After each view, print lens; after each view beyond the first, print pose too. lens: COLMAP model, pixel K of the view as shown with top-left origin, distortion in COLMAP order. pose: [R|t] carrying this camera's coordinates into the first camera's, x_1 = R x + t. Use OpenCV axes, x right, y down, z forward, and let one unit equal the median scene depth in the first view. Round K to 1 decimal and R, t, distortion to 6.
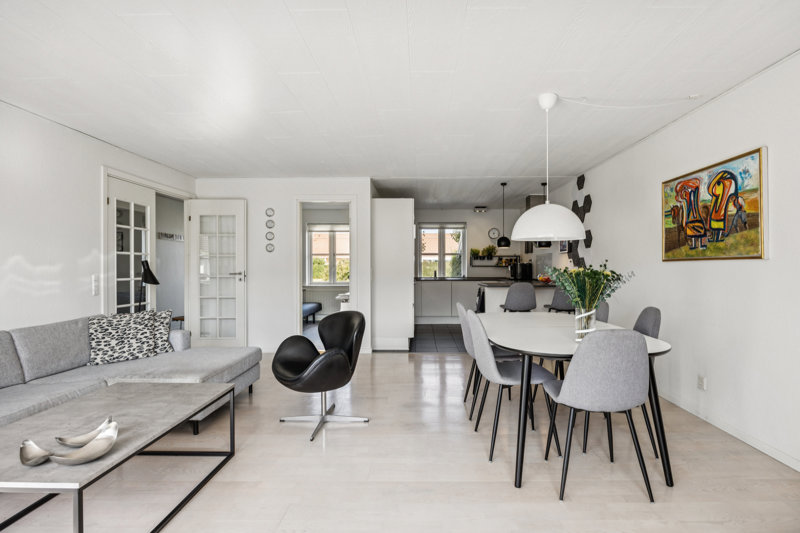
lens RADIAL K [[399.1, 0, 404.6], [0, 399.1, 262.9], [0, 0, 1]] dist [-0.007864, 0.003321]
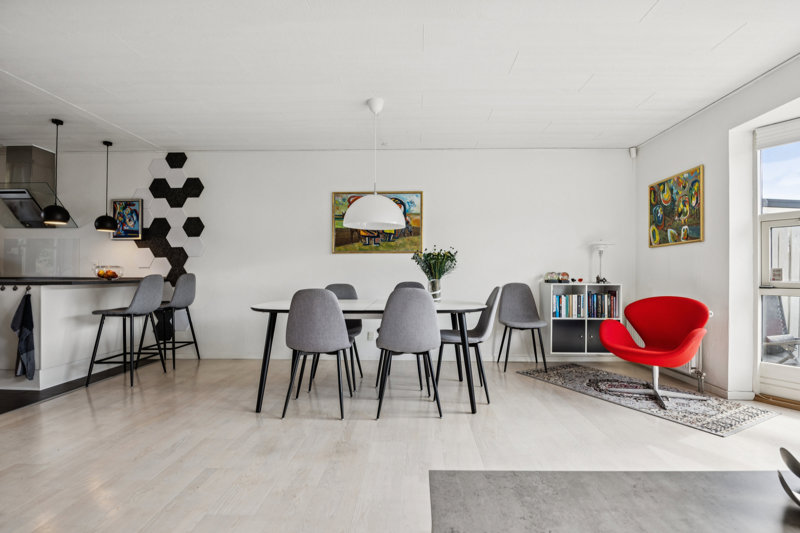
lens RADIAL K [[399.1, 0, 404.7], [0, 399.1, 269.9], [0, 0, 1]] dist [-0.007864, 0.003321]
pose [[-0.002452, 0.014060, 0.999898, -0.407065], [-0.011555, 0.999834, -0.014088, 0.041409], [-0.999930, -0.011589, -0.002289, 0.481854]]
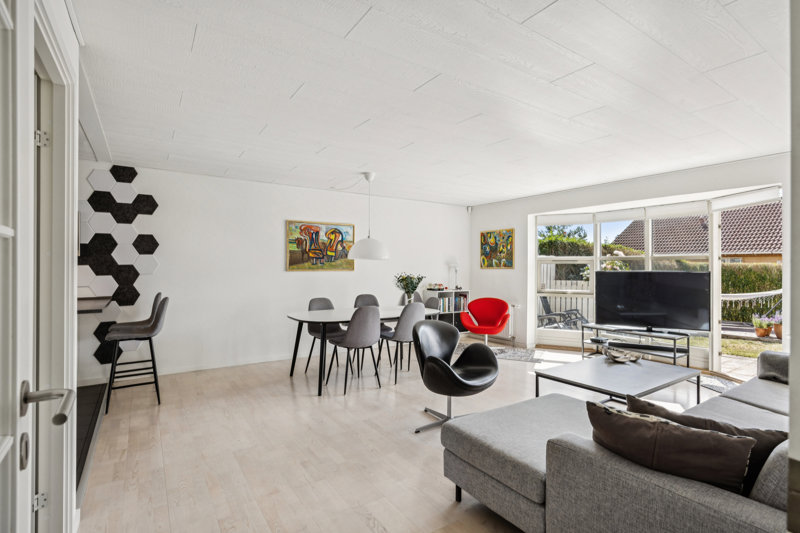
lens RADIAL K [[399.1, 0, 403.1], [0, 399.1, 268.0], [0, 0, 1]] dist [-0.007864, 0.003321]
pose [[-0.584663, -0.004828, 0.811262, -0.556855], [-0.012919, 0.999911, -0.003361, -0.010048], [-0.811173, -0.012446, -0.584674, 0.970803]]
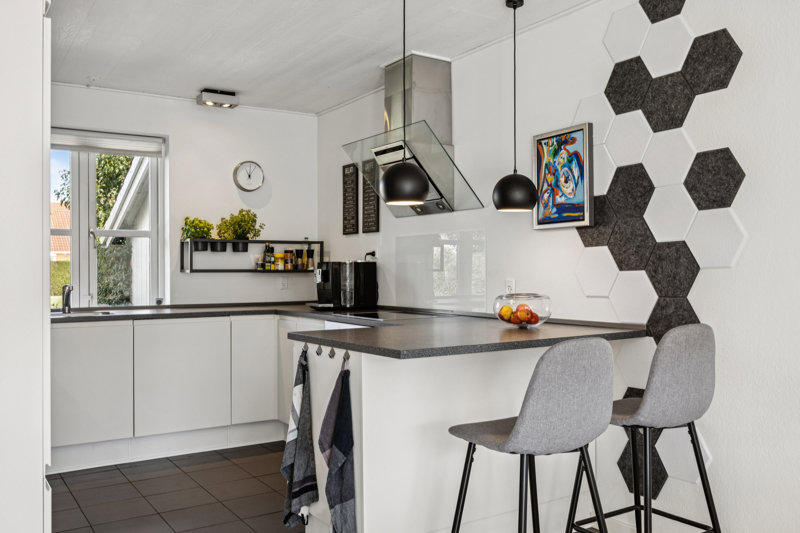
lens RADIAL K [[712.3, 0, 403.0], [0, 712.3, 270.1], [0, 0, 1]] dist [0.004253, 0.008574]
pose [[0.815704, -0.004374, 0.578453, -0.042864], [-0.000430, 0.999967, 0.008168, 0.004702], [-0.578469, -0.006912, 0.815675, 0.639631]]
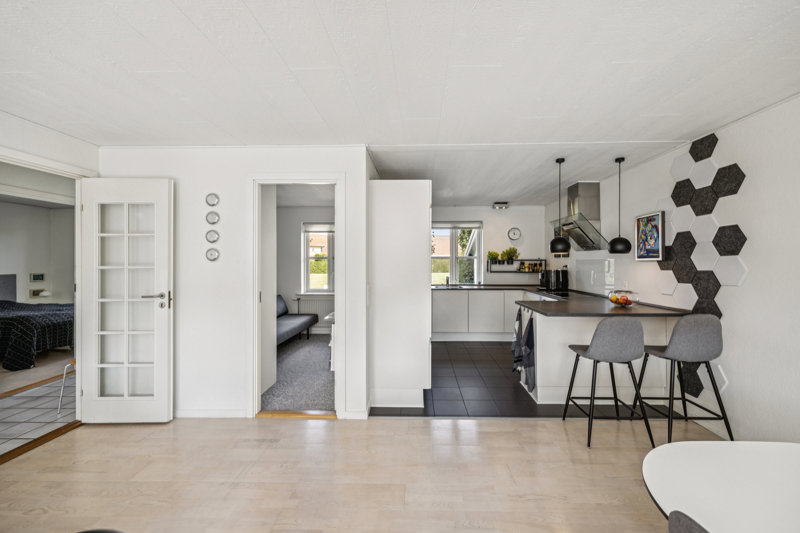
lens RADIAL K [[311.1, 0, 411.3], [0, 311.1, 262.5], [0, 0, 1]] dist [0.006951, 0.000691]
pose [[0.999887, -0.002523, 0.014801, -0.019253], [0.002353, 0.999932, 0.011456, -0.030555], [-0.014829, -0.011420, 0.999825, 0.496763]]
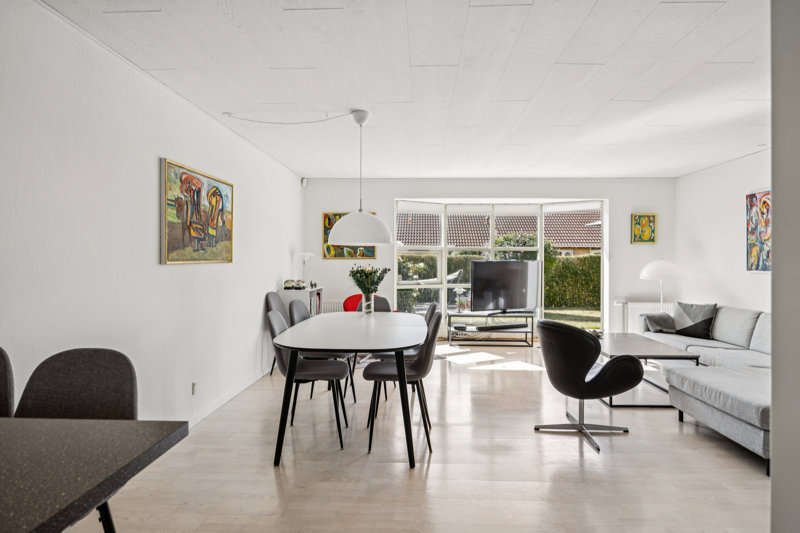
lens RADIAL K [[448.9, 0, 411.9], [0, 448.9, 257.3], [0, 0, 1]] dist [0.000854, 0.000238]
pose [[-0.999970, -0.001371, -0.007682, 0.119624], [-0.001250, 0.999875, -0.015772, -0.002304], [0.007703, -0.015762, -0.999846, 1.163178]]
